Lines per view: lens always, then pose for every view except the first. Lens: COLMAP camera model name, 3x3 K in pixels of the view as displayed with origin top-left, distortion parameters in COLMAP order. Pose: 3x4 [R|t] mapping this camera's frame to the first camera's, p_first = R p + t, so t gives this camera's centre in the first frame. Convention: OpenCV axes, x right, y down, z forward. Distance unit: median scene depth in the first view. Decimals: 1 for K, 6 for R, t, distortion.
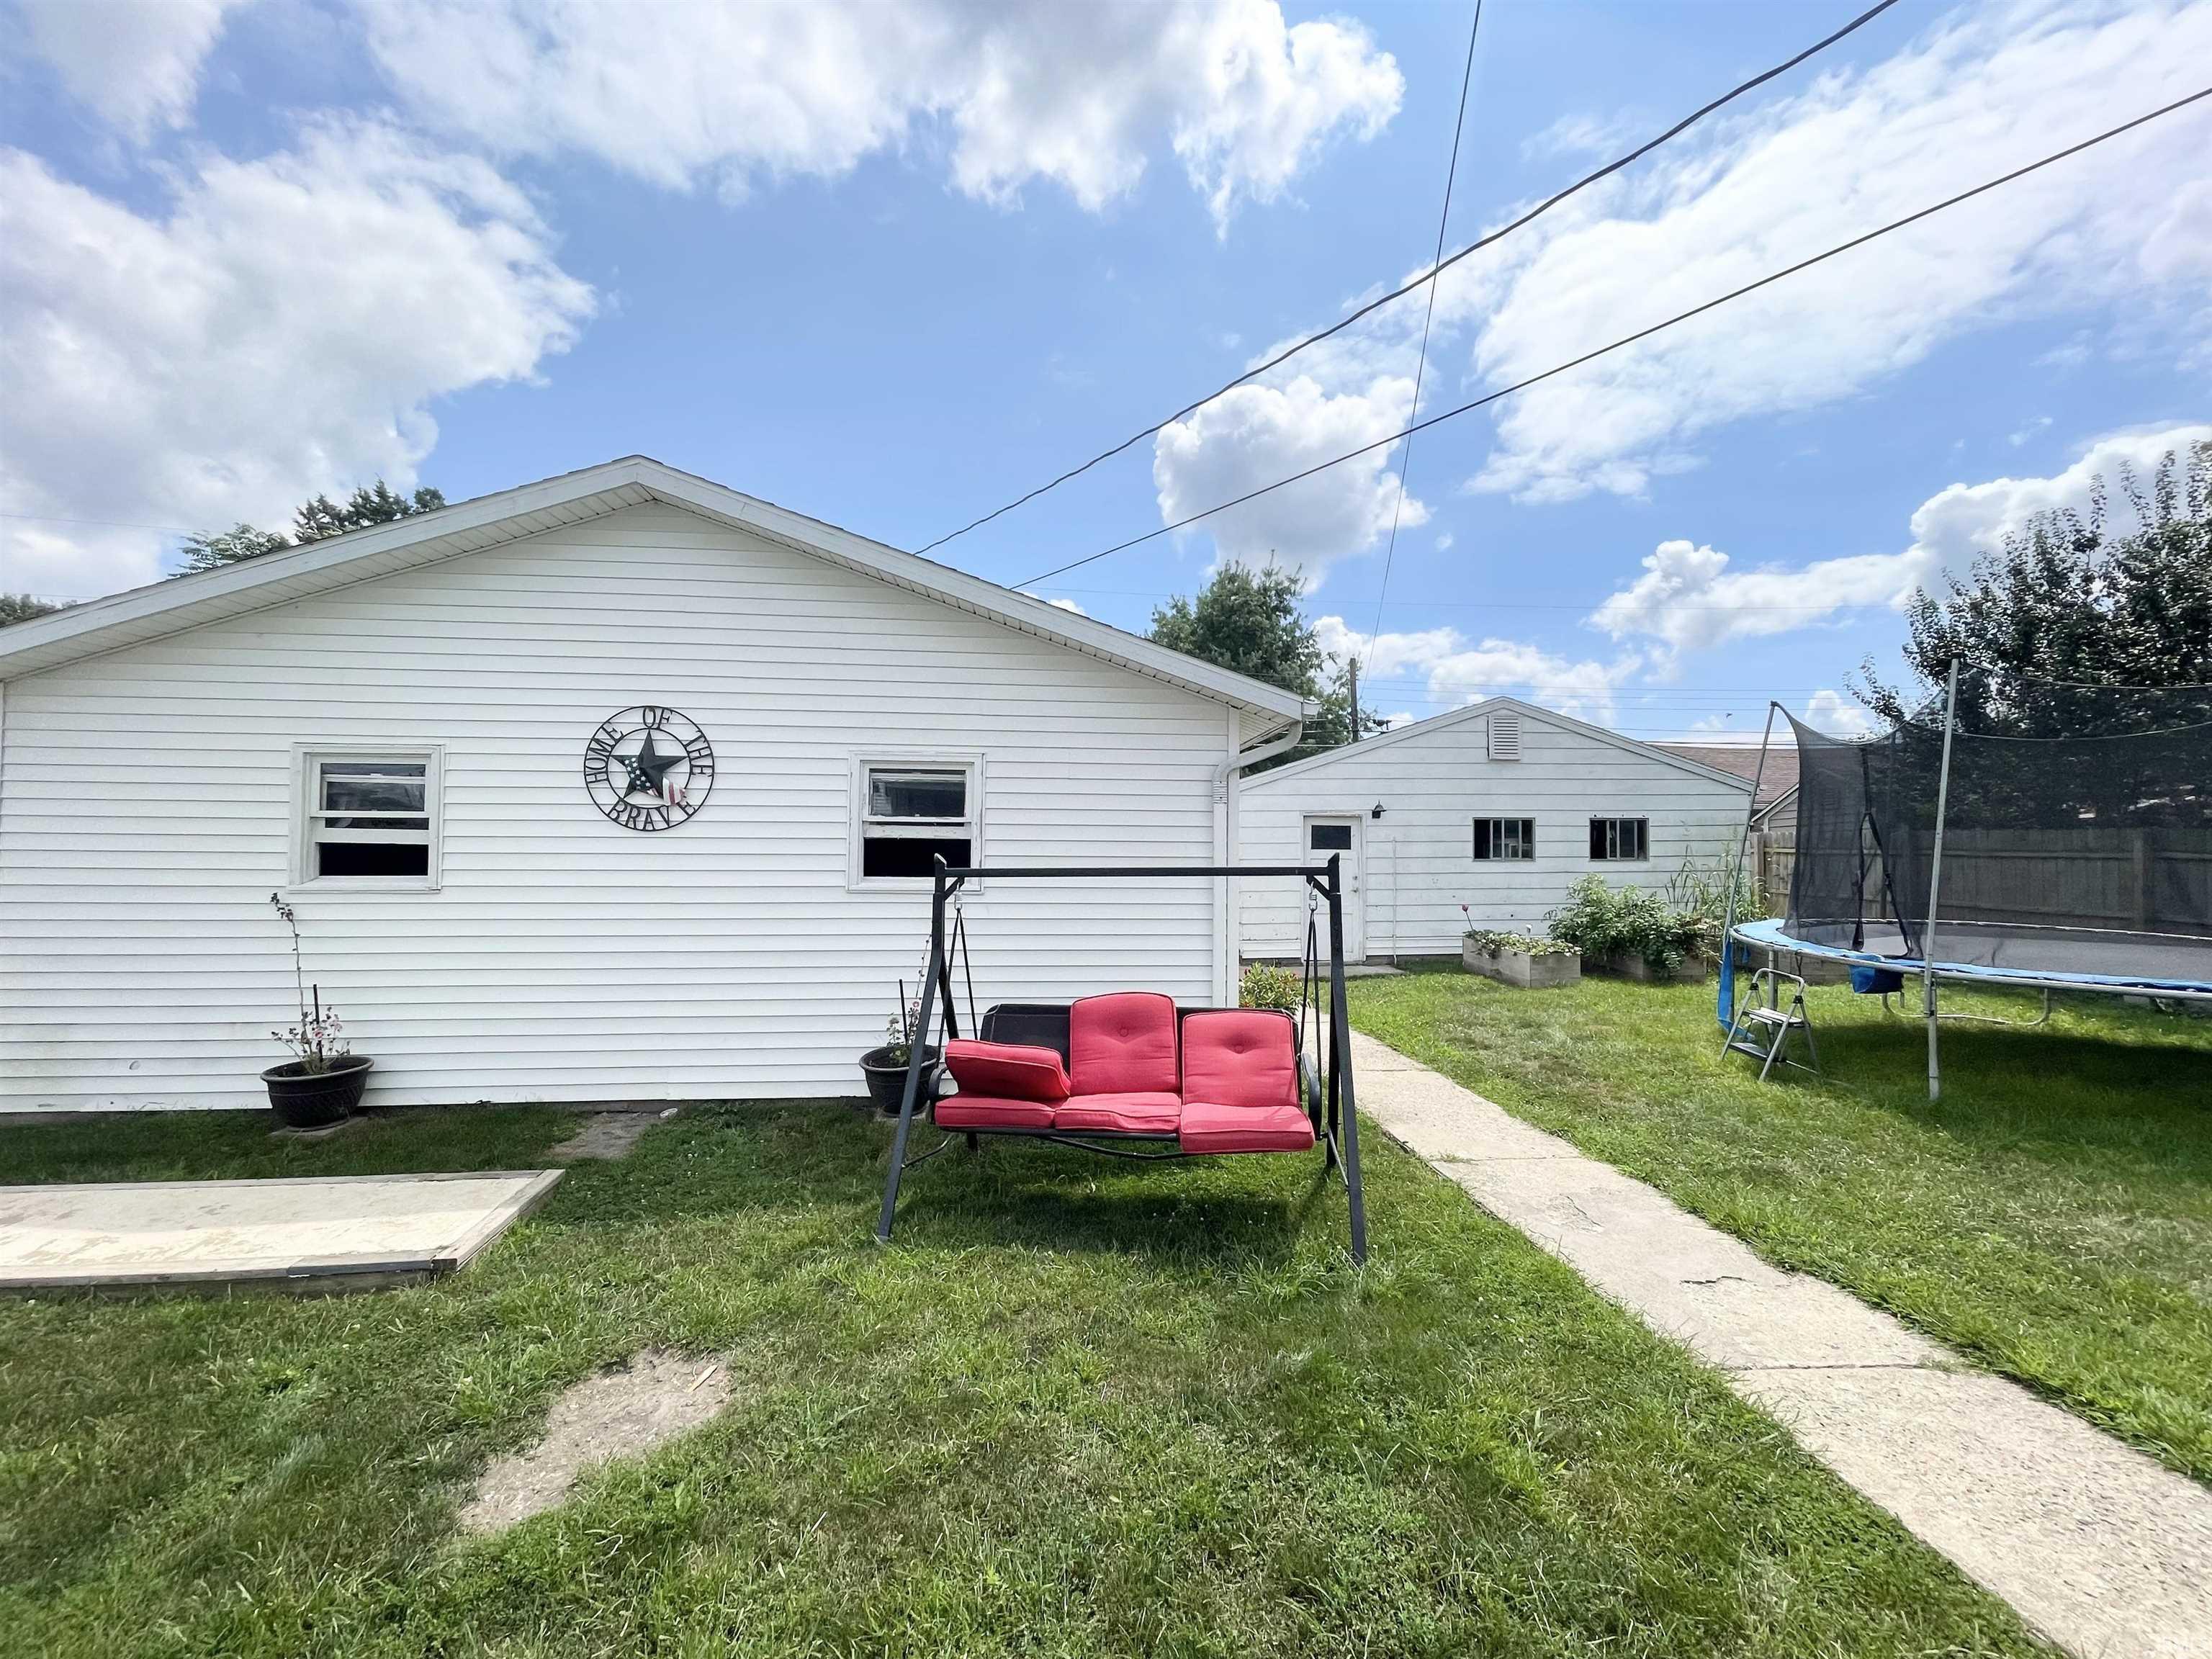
lens RADIAL K [[884.3, 0, 1065.4], [0, 884.3, 789.8], [0, 0, 1]] dist [-0.013928, 0.000515]
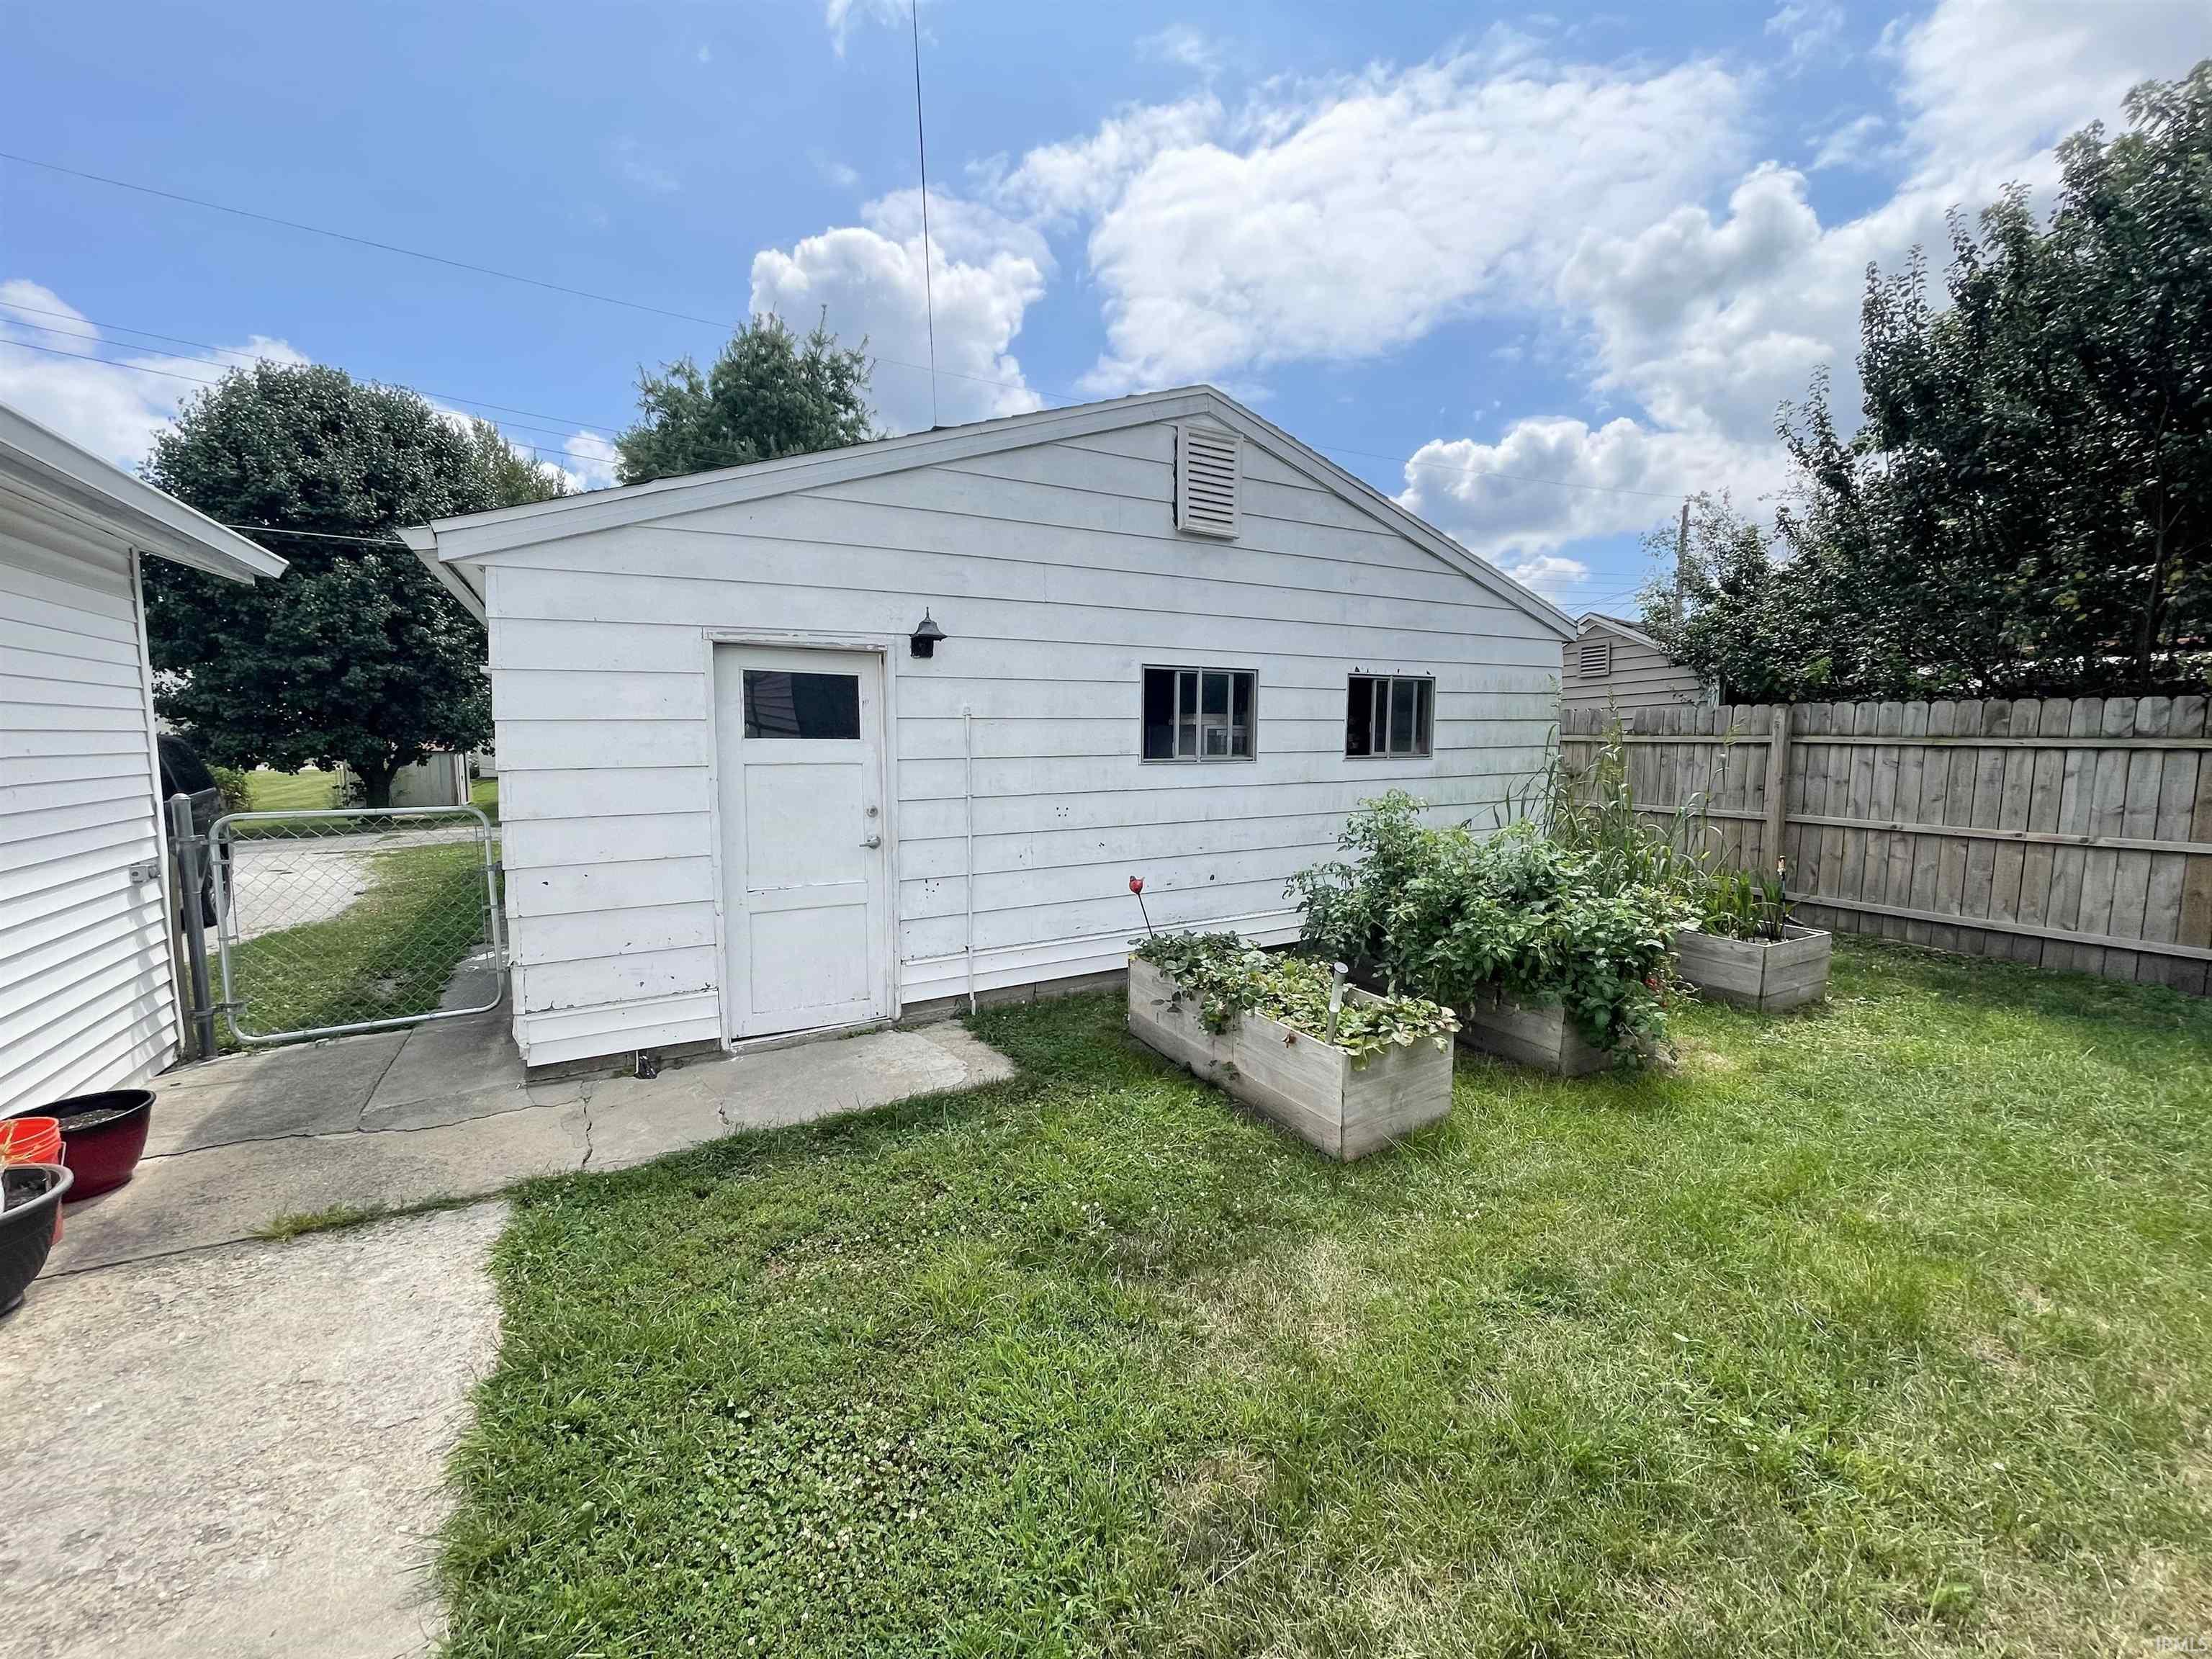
lens RADIAL K [[884.3, 0, 1106.1], [0, 884.3, 816.2], [0, 0, 1]] dist [-0.013928, 0.000515]
pose [[0.894233, -0.045023, 0.445332, 0.190111], [-0.023902, 0.988706, 0.147952, 0.031998], [-0.446964, -0.142948, 0.883057, 0.469224]]
